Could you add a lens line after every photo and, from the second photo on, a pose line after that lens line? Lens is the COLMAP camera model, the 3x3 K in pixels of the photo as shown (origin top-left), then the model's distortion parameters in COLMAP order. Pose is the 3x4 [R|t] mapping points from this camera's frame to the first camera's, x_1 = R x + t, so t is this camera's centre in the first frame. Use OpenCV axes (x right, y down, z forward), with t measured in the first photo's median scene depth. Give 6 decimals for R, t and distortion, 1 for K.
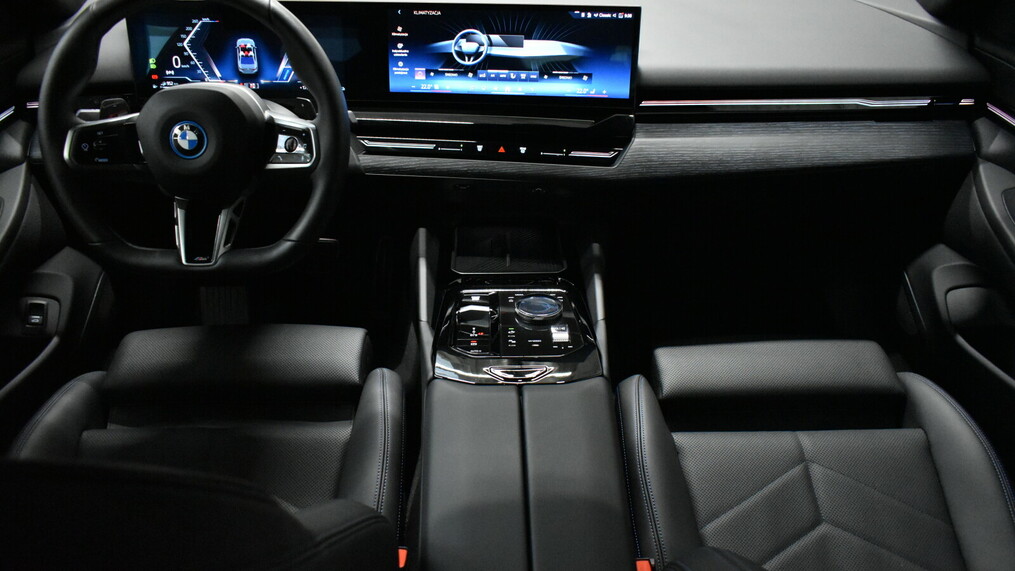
lens RADIAL K [[785.6, 0, 508.2], [0, 785.6, 283.5], [0, 0, 1]] dist [-0.010229, -0.000794]
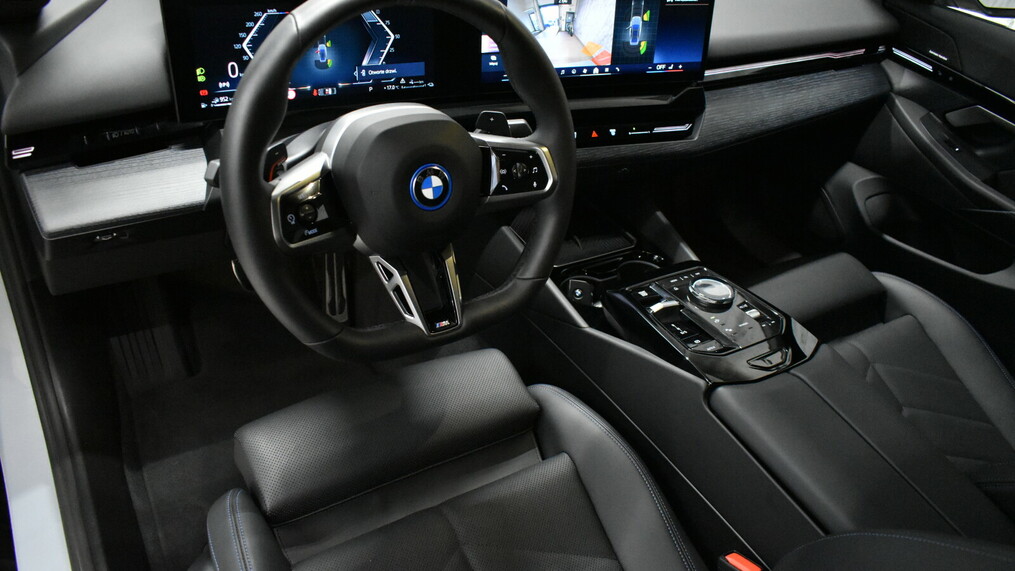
lens RADIAL K [[785.6, 0, 507.5], [0, 785.6, 287.7], [0, 0, 1]] dist [-0.010229, -0.000794]
pose [[0.851284, -0.216769, 0.477836, -0.603530], [0.153135, 0.973667, 0.168885, -0.166776], [-0.501862, -0.070596, 0.862062, 0.208902]]
